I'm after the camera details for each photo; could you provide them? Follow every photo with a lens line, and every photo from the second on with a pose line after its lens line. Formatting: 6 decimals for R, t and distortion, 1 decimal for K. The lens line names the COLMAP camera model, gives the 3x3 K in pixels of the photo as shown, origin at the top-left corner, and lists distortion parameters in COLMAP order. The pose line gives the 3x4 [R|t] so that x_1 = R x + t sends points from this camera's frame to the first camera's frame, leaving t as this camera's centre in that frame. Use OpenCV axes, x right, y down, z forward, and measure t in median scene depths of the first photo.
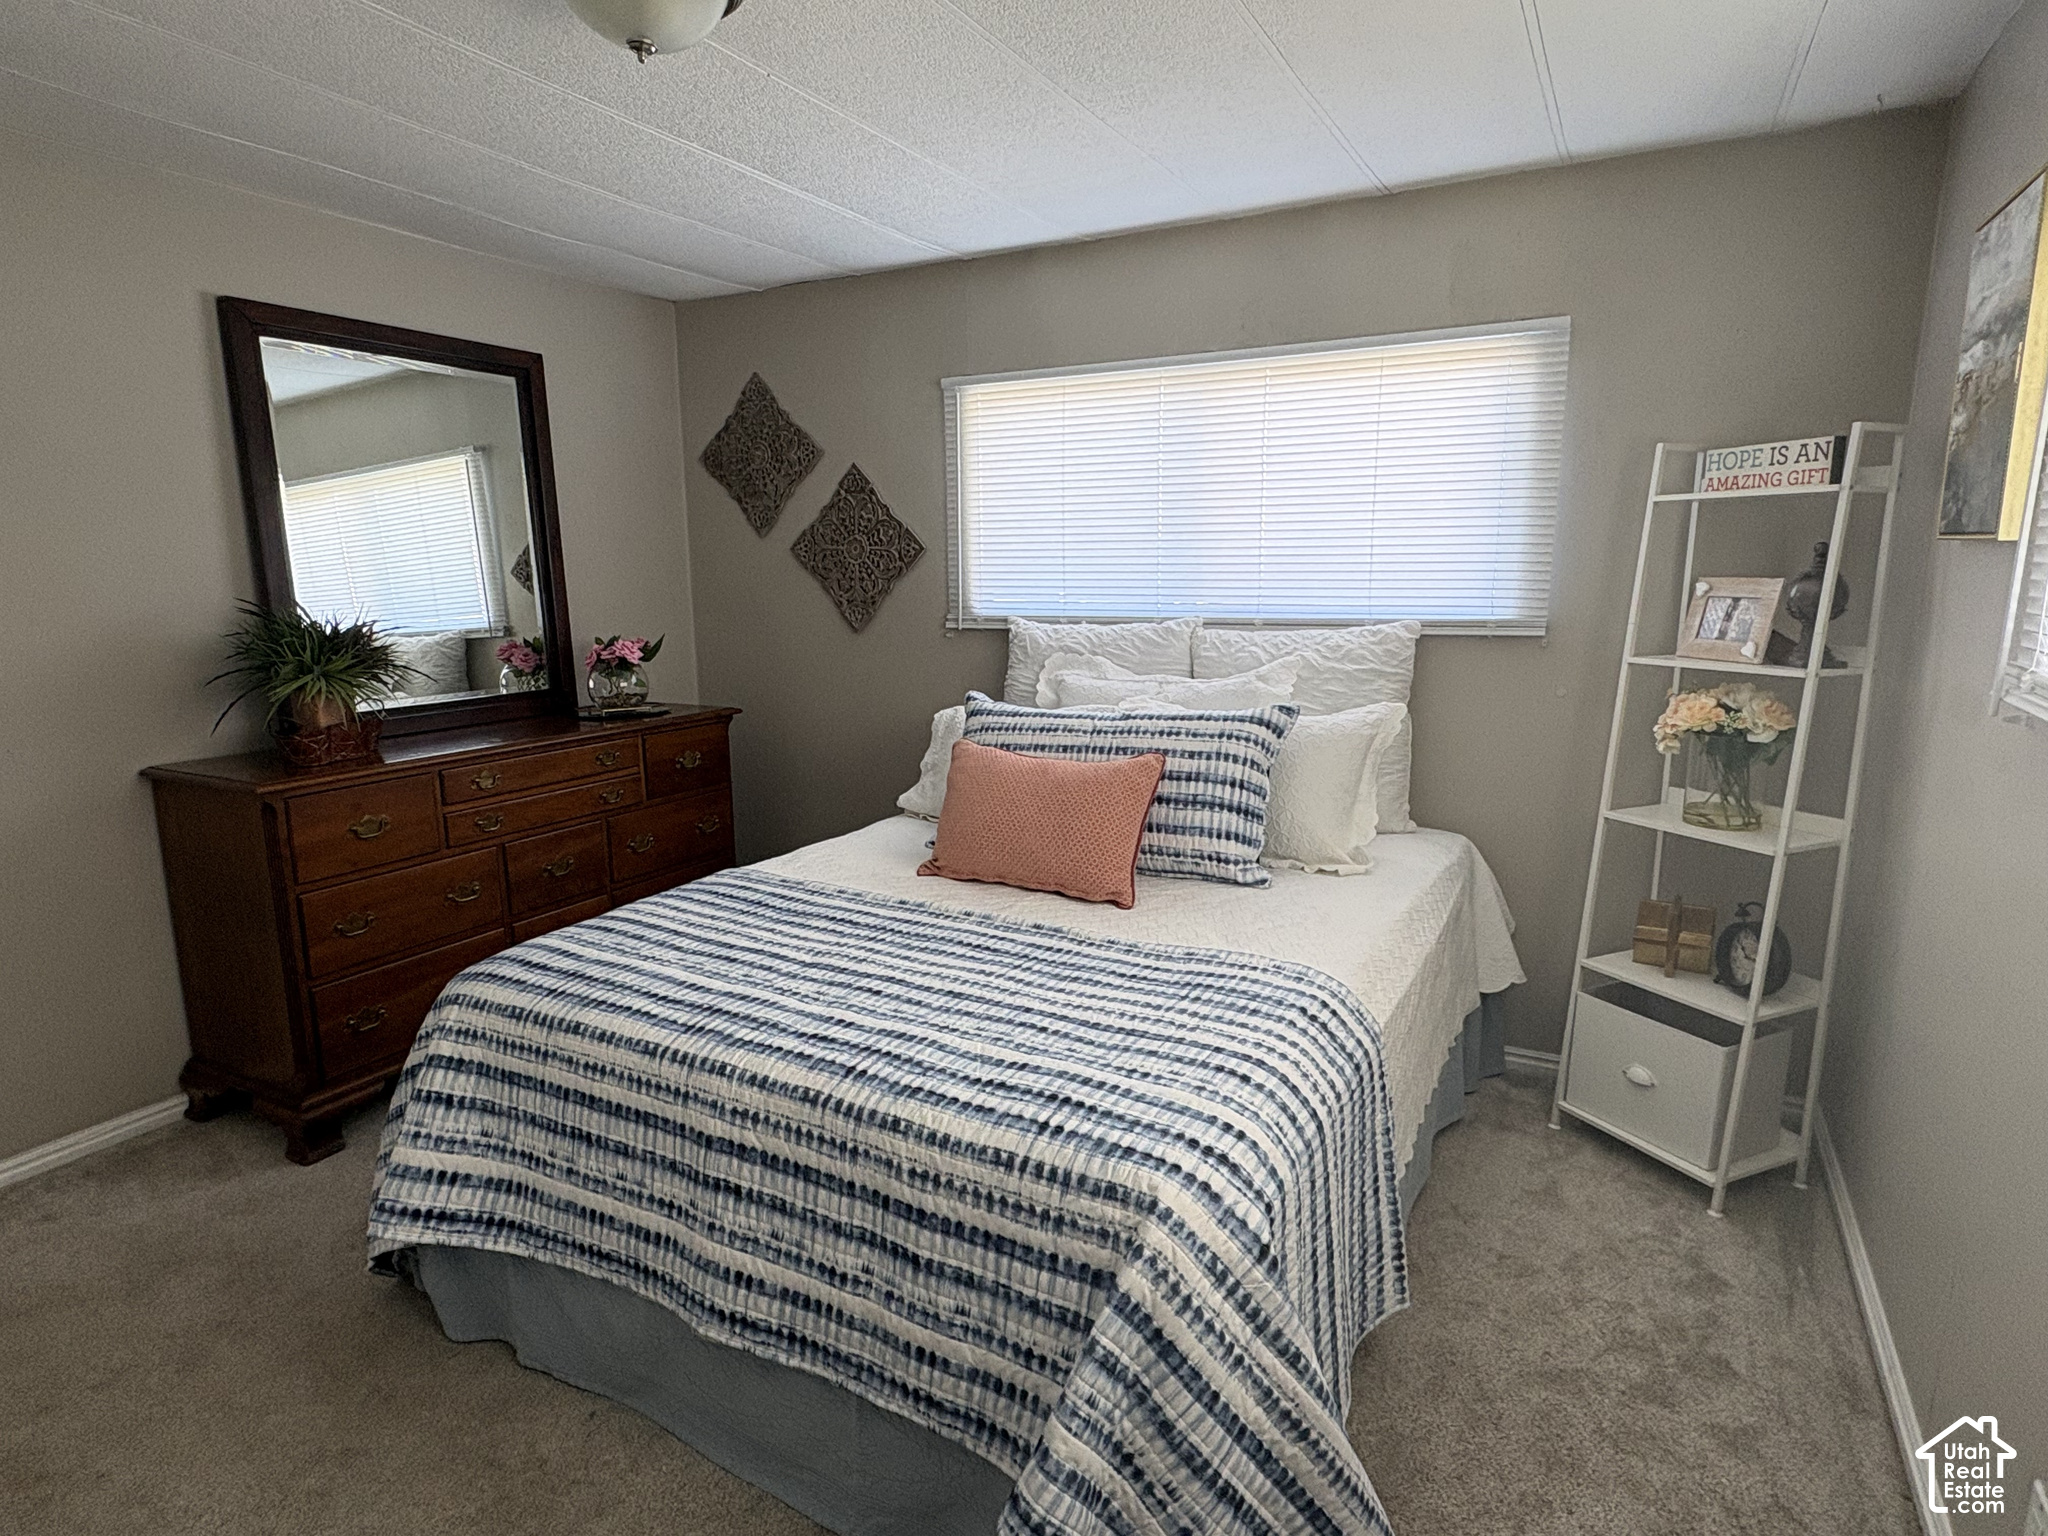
lens RADIAL K [[1126.3, 0, 1024.0], [0, 1126.3, 768.0], [0, 0, 1]] dist [0.000512, -0.000223]
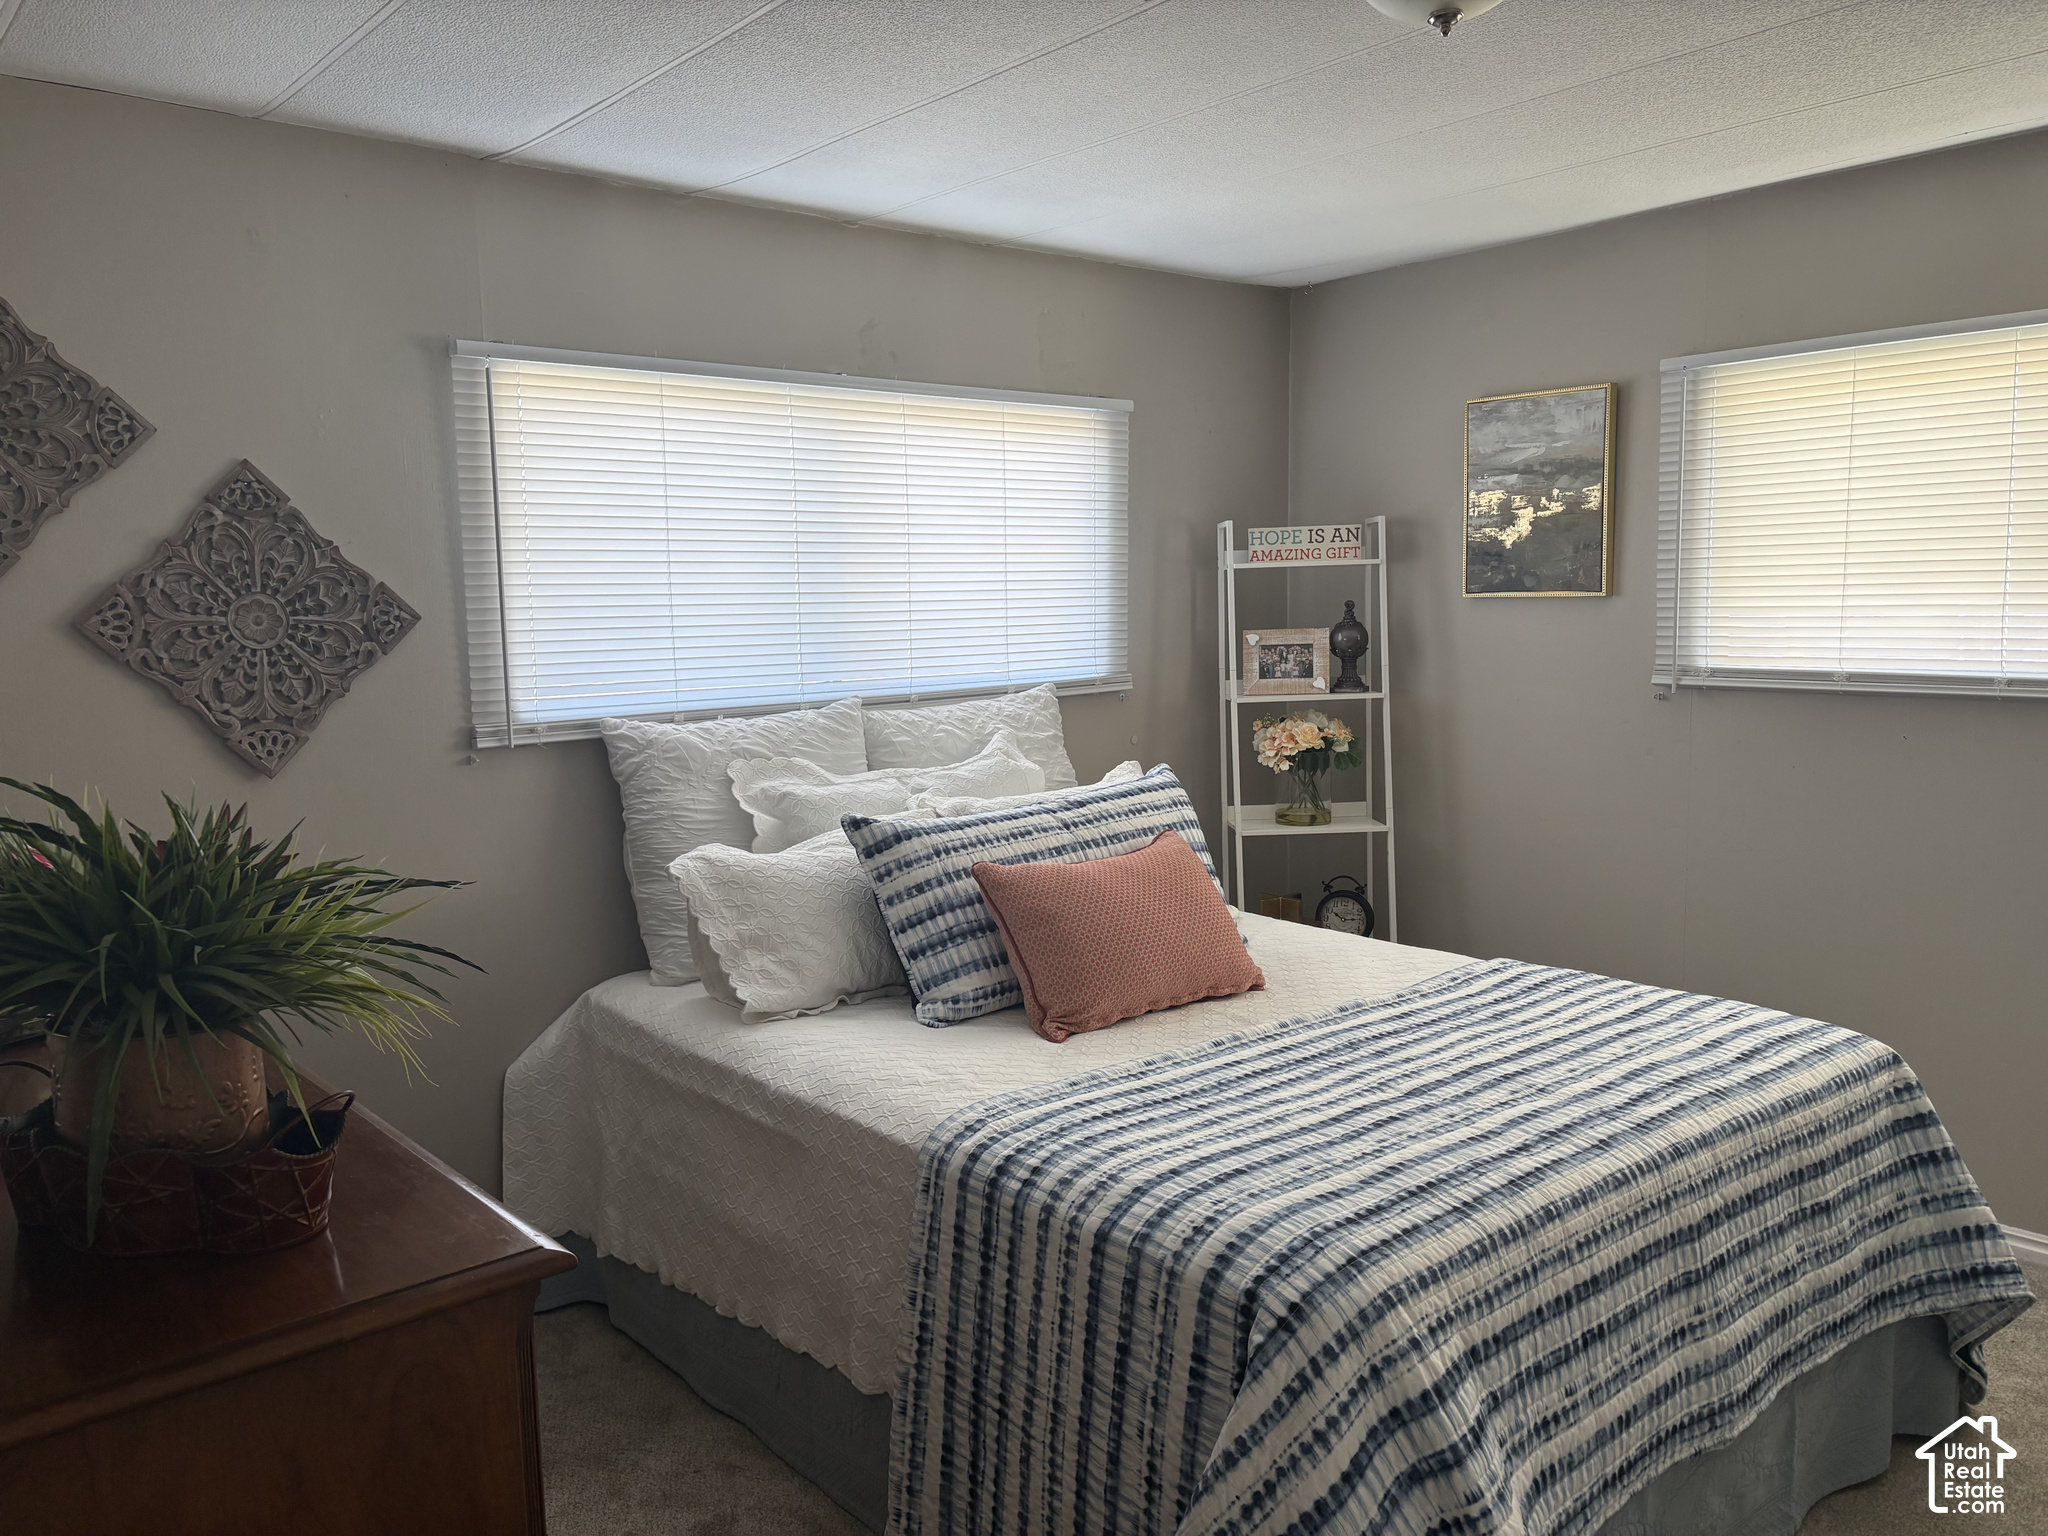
lens RADIAL K [[1544.7, 0, 1021.4], [0, 1544.7, 777.1], [0, 0, 1]] dist [0.050711, -0.053715]
pose [[0.355714, -0.104590, 0.928724, -1.196293], [0.193826, 0.980369, 0.036168, -0.137484], [-0.914275, 0.167145, 0.369003, 0.715637]]
